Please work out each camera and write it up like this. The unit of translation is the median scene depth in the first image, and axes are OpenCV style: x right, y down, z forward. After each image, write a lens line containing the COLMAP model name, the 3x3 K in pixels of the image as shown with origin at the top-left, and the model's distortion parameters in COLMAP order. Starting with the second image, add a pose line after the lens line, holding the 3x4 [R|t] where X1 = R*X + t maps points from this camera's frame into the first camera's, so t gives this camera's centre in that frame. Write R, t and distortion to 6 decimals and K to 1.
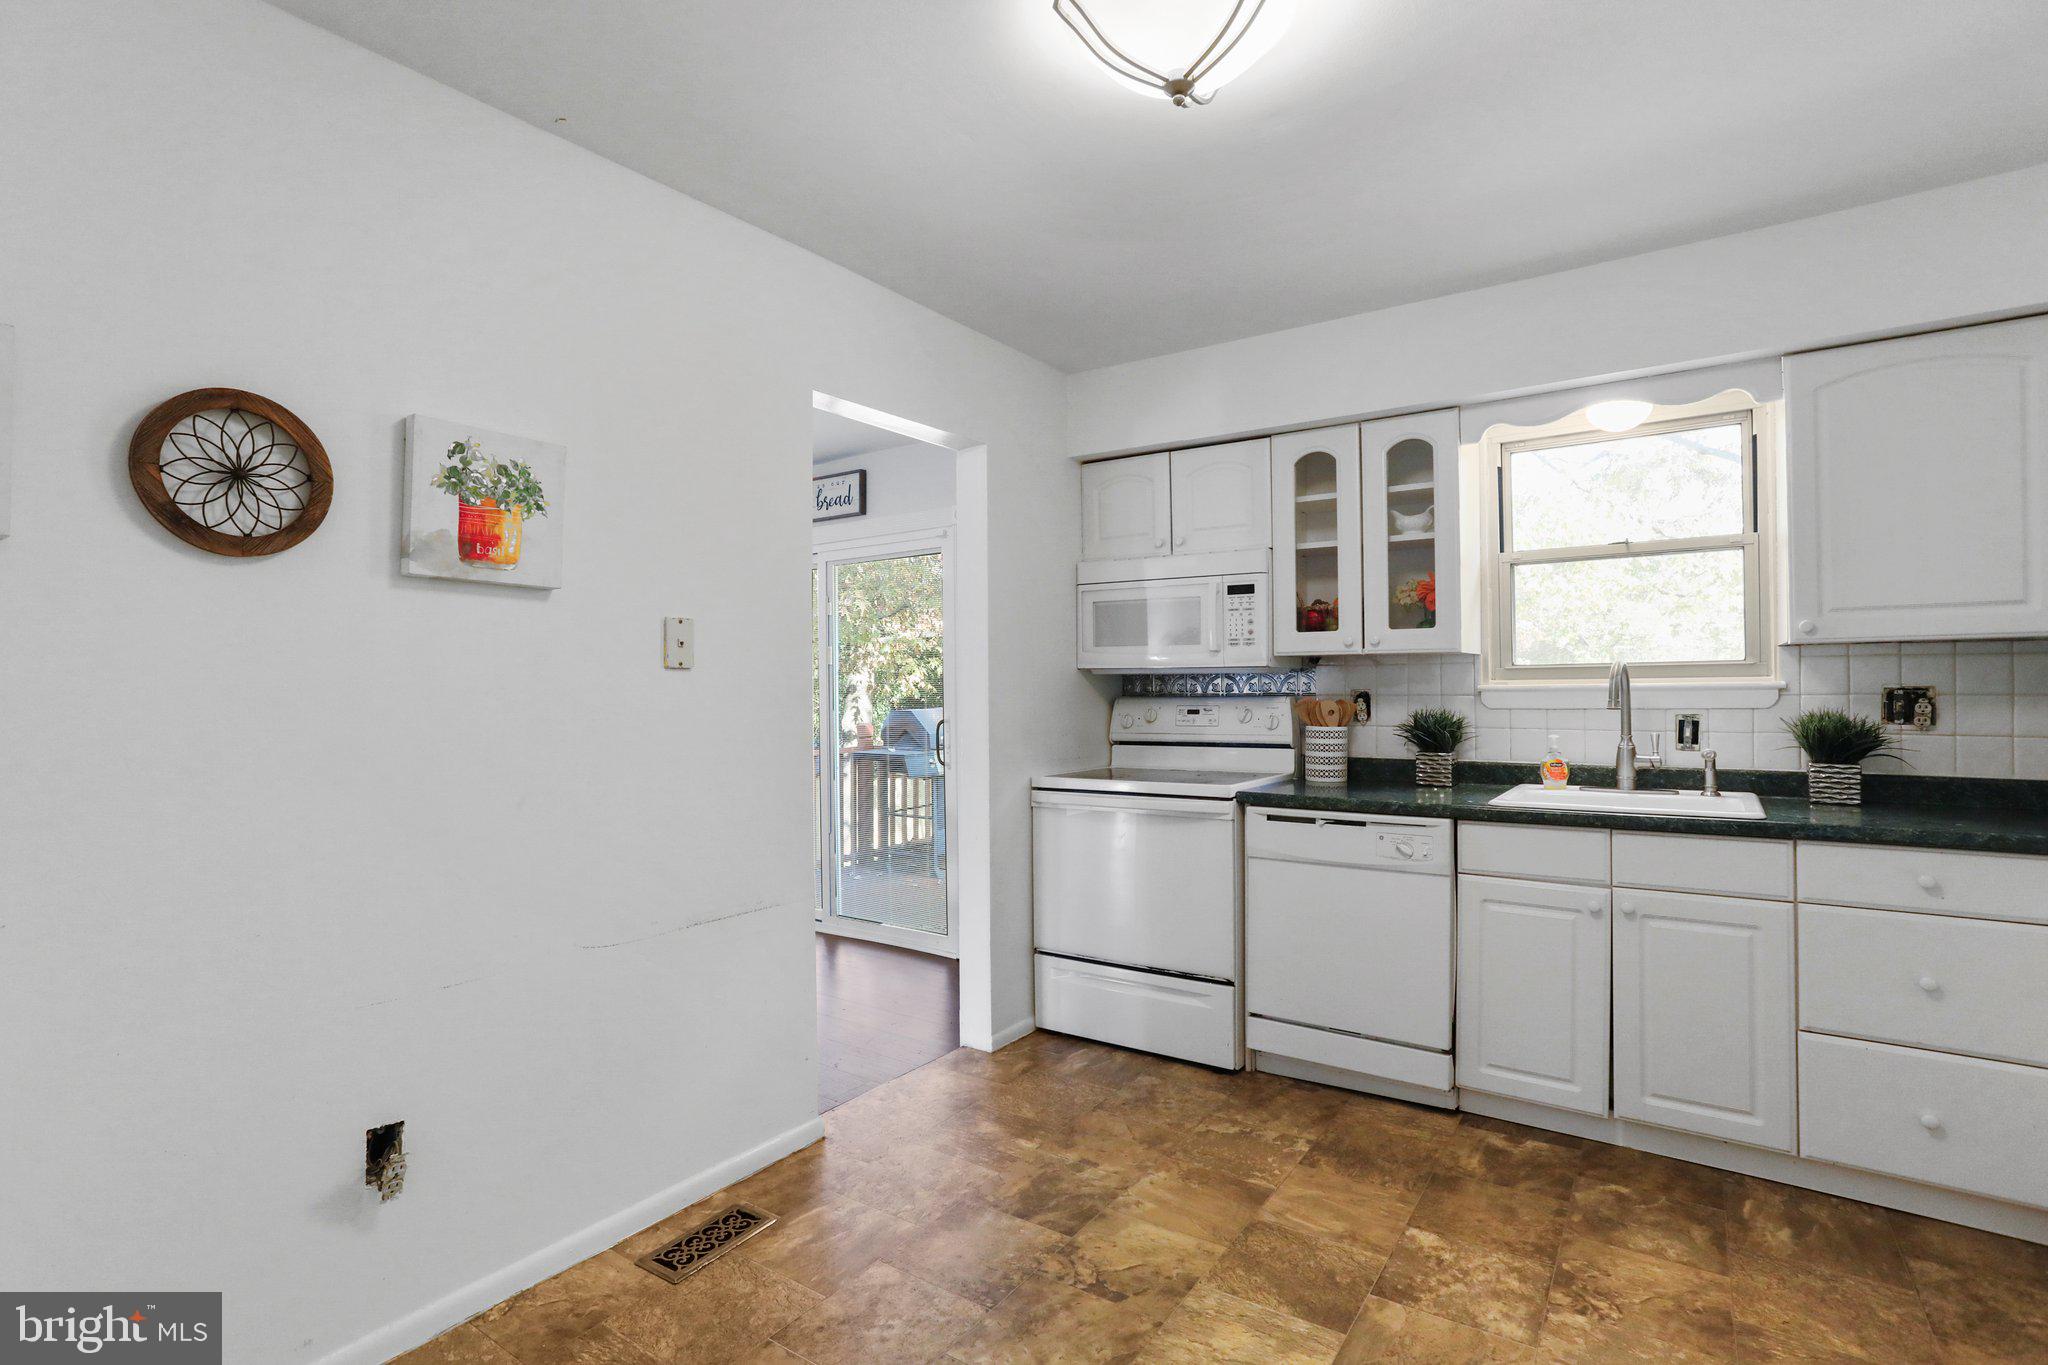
lens RADIAL K [[998.6, 0, 1024.0], [0, 998.6, 682.5], [0, 0, 1]] dist [-0.043422, 0.024696]
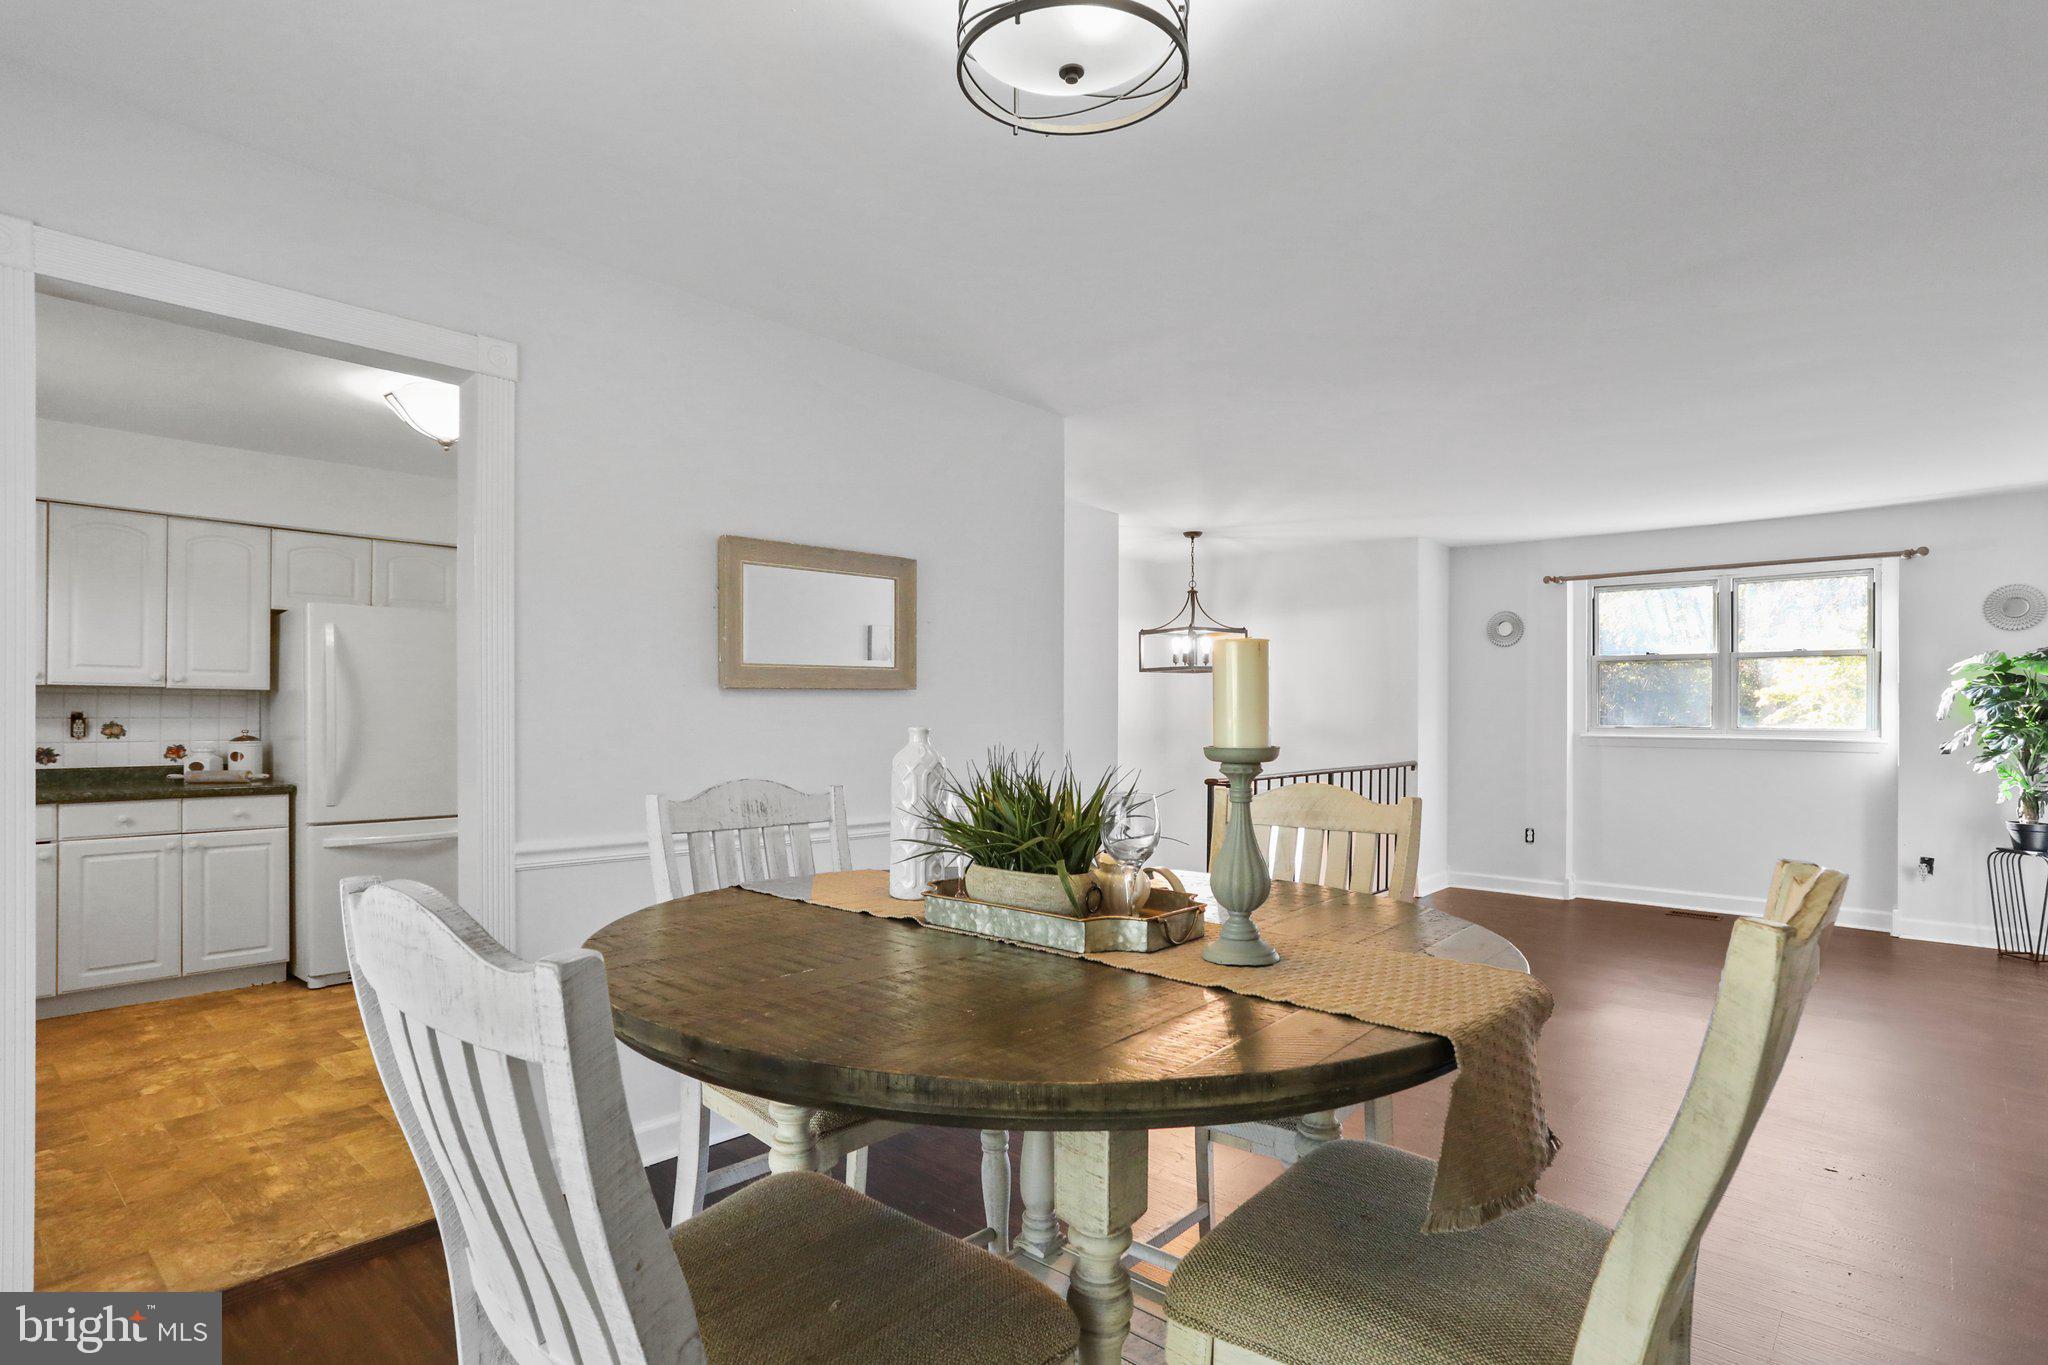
lens RADIAL K [[1010.5, 0, 1012.8], [0, 1010.5, 710.5], [0, 0, 1]] dist [-0.003619, 0.012889]
pose [[-0.991537, 0.000556, 0.129826, -0.858556], [0.000600, 1.000000, 0.000297, 0.000094], [-0.129826, 0.000373, -0.991537, 1.889055]]
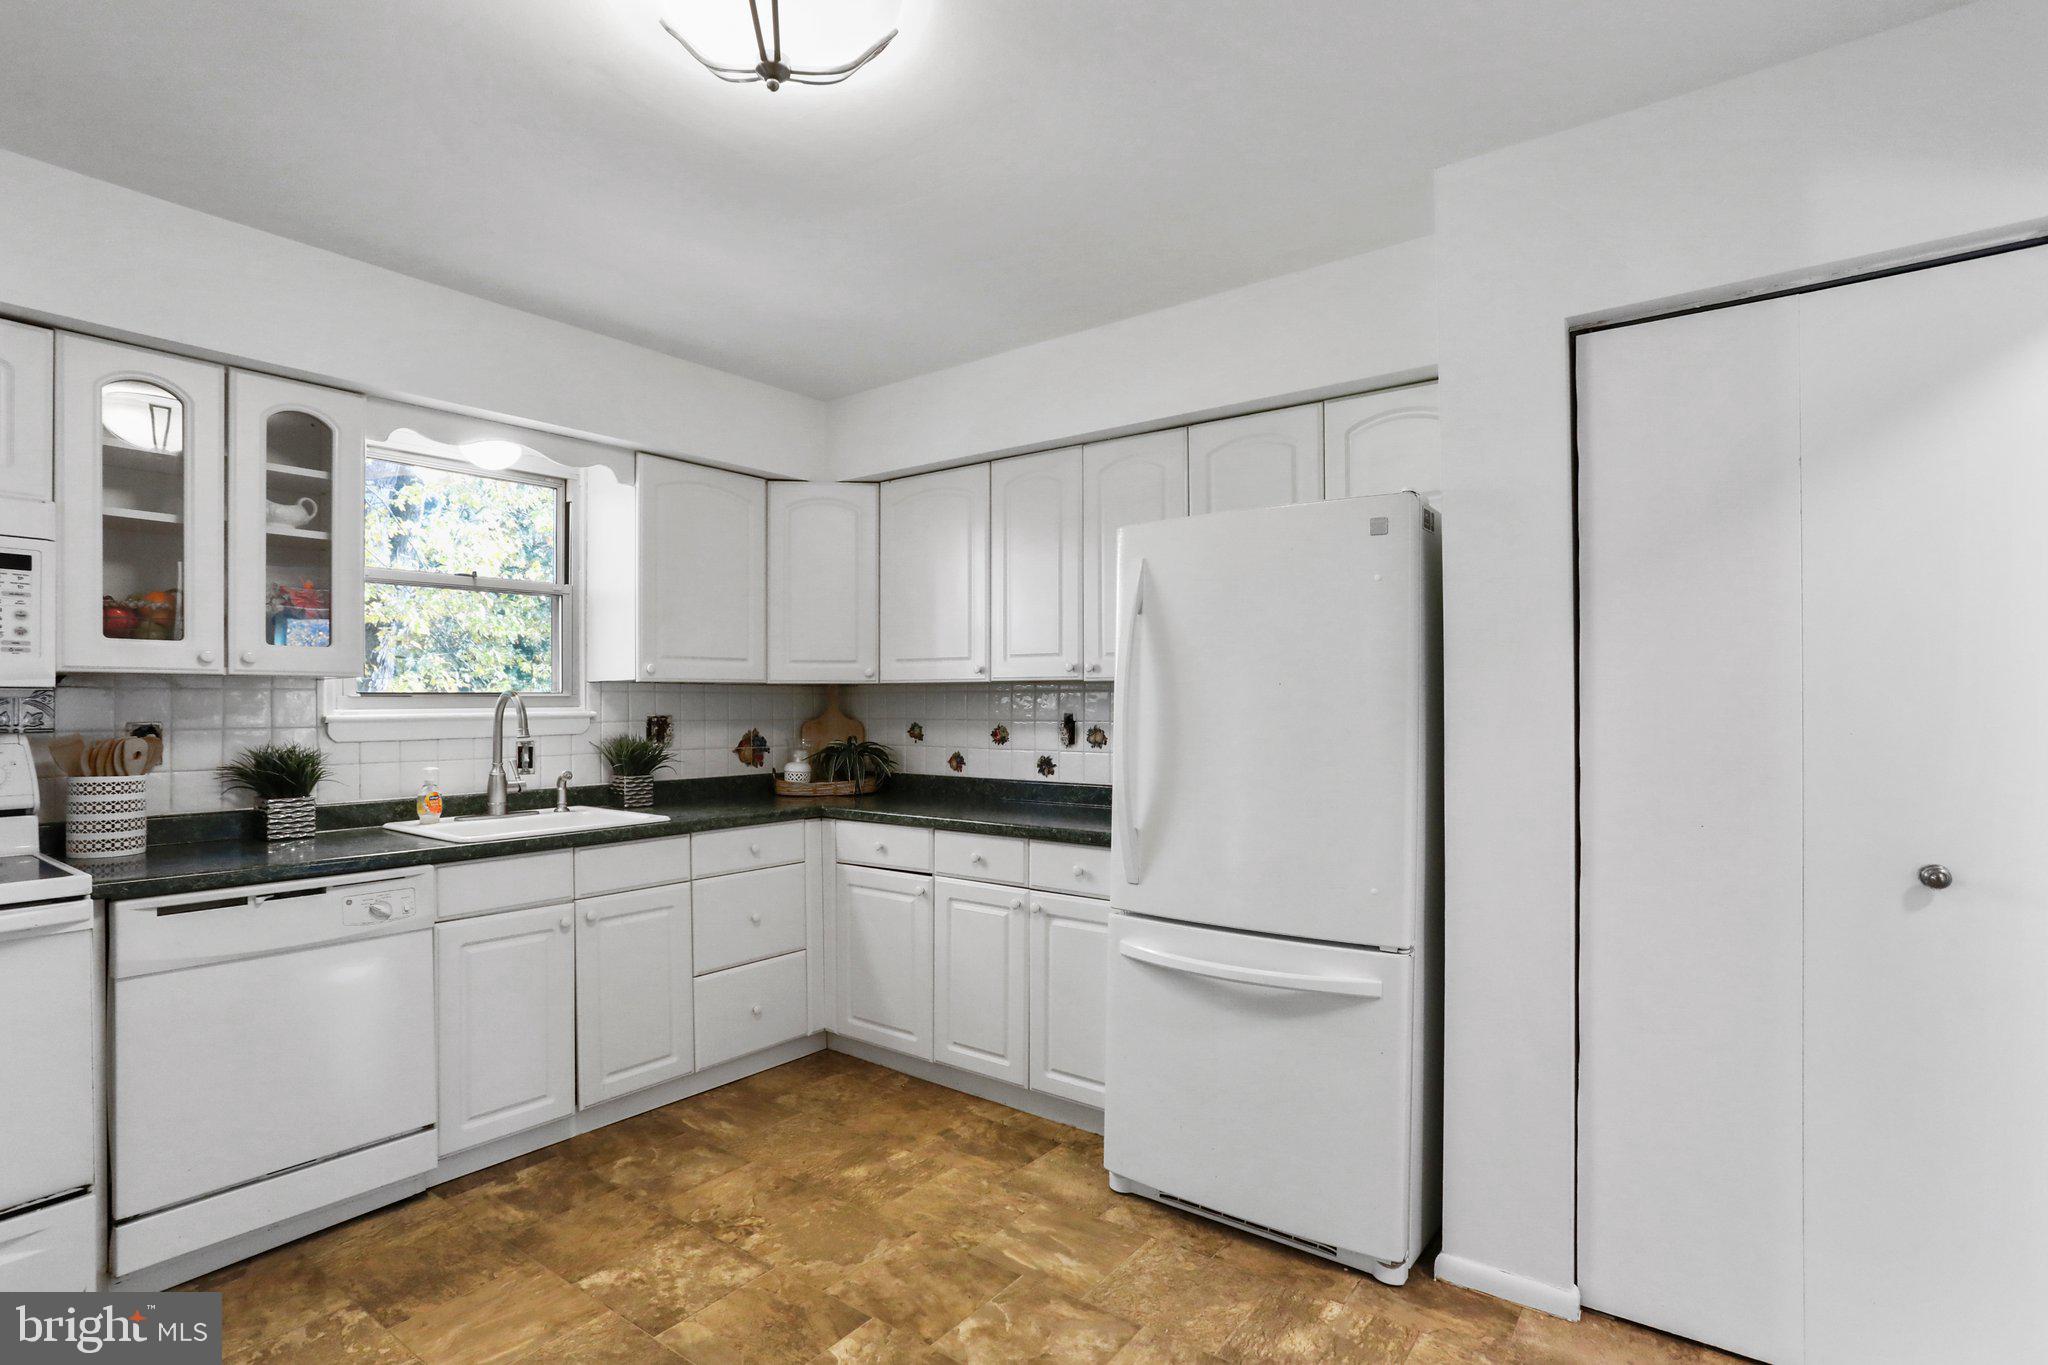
lens RADIAL K [[1010.5, 0, 1012.8], [0, 1010.5, 710.5], [0, 0, 1]] dist [-0.003619, 0.012889]
pose [[0.047305, 0.001702, 0.998879, -0.469807], [0.000136, 0.999999, -0.001710, 0.000030], [-0.998880, 0.000217, 0.047305, 0.437400]]
